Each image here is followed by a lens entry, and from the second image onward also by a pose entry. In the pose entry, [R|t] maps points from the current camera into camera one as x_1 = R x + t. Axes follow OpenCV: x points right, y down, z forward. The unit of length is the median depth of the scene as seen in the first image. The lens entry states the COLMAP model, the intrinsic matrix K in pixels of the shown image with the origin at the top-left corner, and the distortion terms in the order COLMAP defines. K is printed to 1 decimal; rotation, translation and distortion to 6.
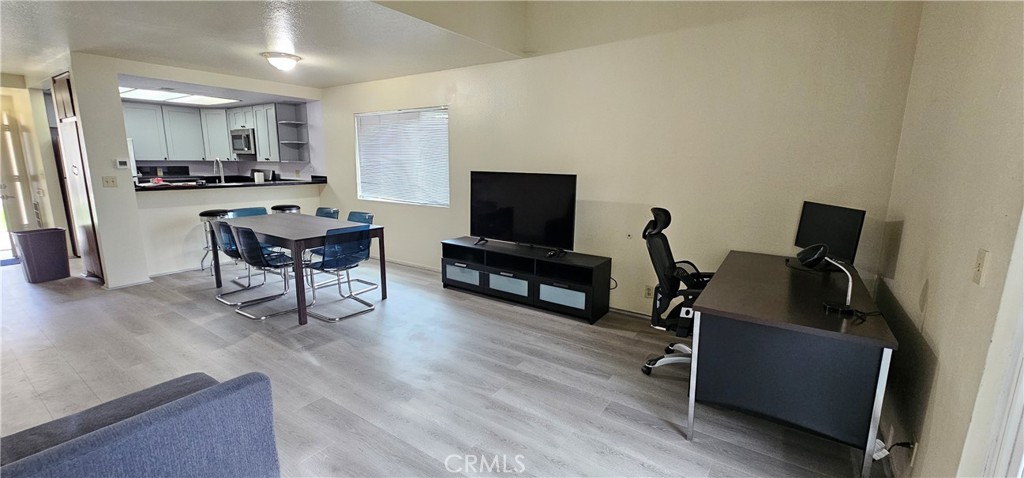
lens RADIAL K [[415.4, 0, 517.7], [0, 415.4, 234.7], [0, 0, 1]] dist [-0.000555, -0.000033]
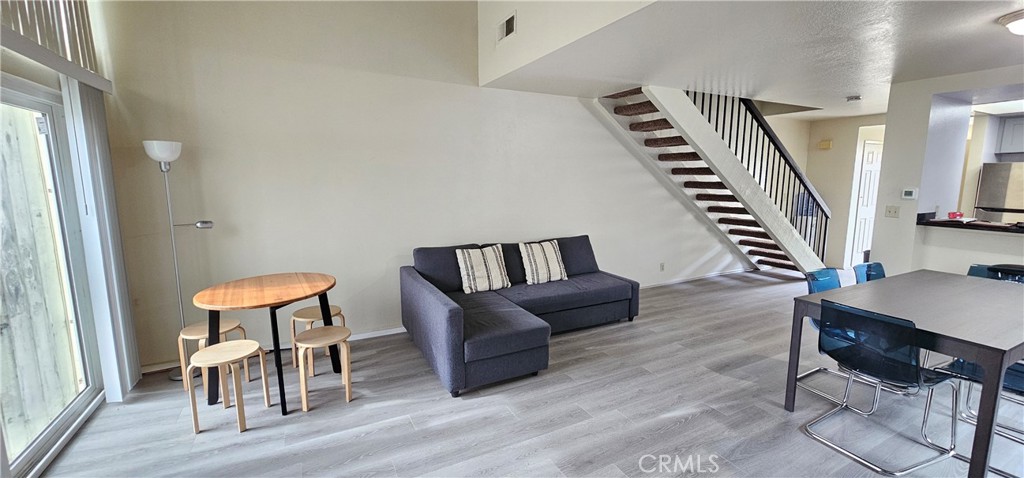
lens RADIAL K [[415.4, 0, 517.2], [0, 415.4, 236.7], [0, 0, 1]] dist [-0.000555, -0.000033]
pose [[-0.473523, 0.111229, -0.873730, 0.361031], [-0.164850, 0.963272, 0.211969, -0.175264], [0.865217, 0.244407, -0.437795, 0.904692]]
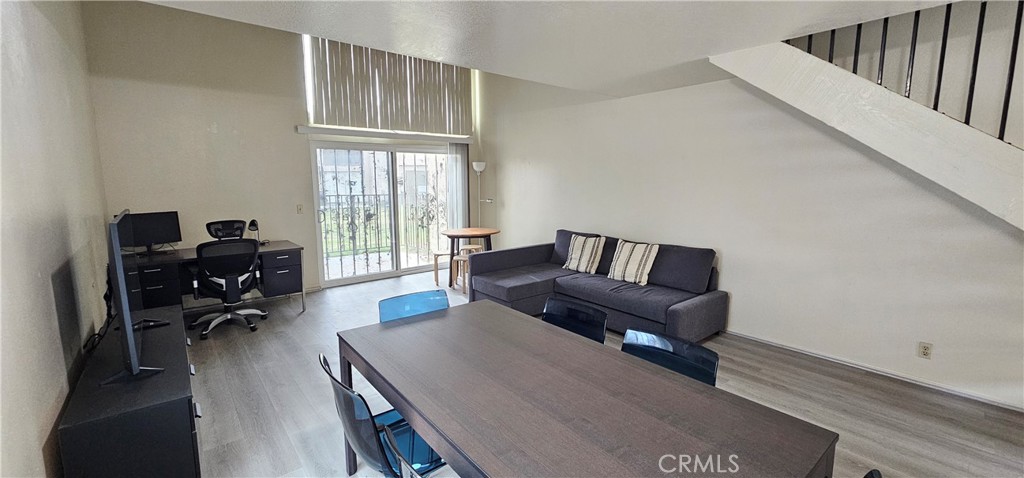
lens RADIAL K [[415.4, 0, 517.0], [0, 415.4, 237.6], [0, 0, 1]] dist [-0.000555, -0.000033]
pose [[-0.959657, -0.049814, 0.276726, -0.828319], [0.041977, 0.947769, 0.316183, -0.341808], [-0.278023, 0.315043, -0.907442, 1.700505]]
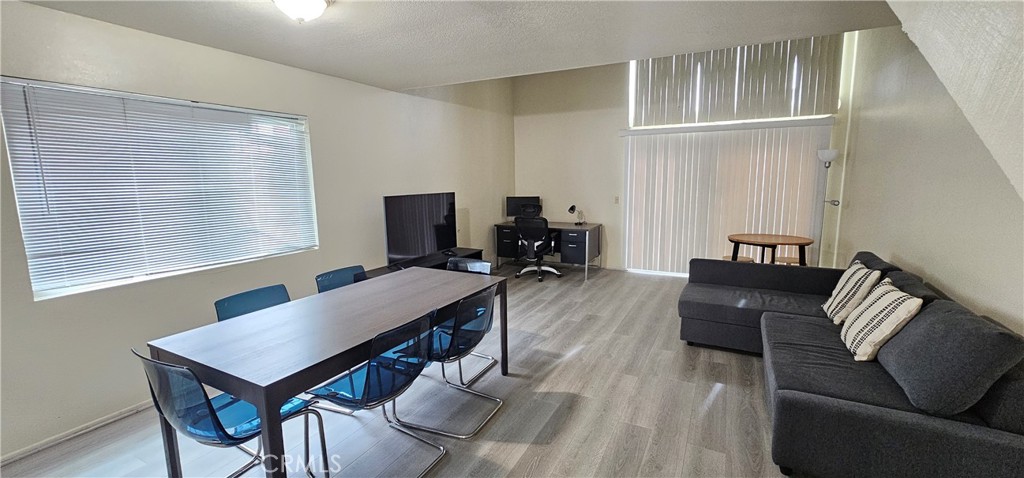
lens RADIAL K [[415.4, 0, 517.8], [0, 415.4, 237.6], [0, 0, 1]] dist [-0.000555, -0.000033]
pose [[-0.119107, -0.154026, 0.980862, -1.454529], [0.192944, 0.965471, 0.175038, -0.228604], [-0.973954, 0.210100, -0.085276, 1.078042]]
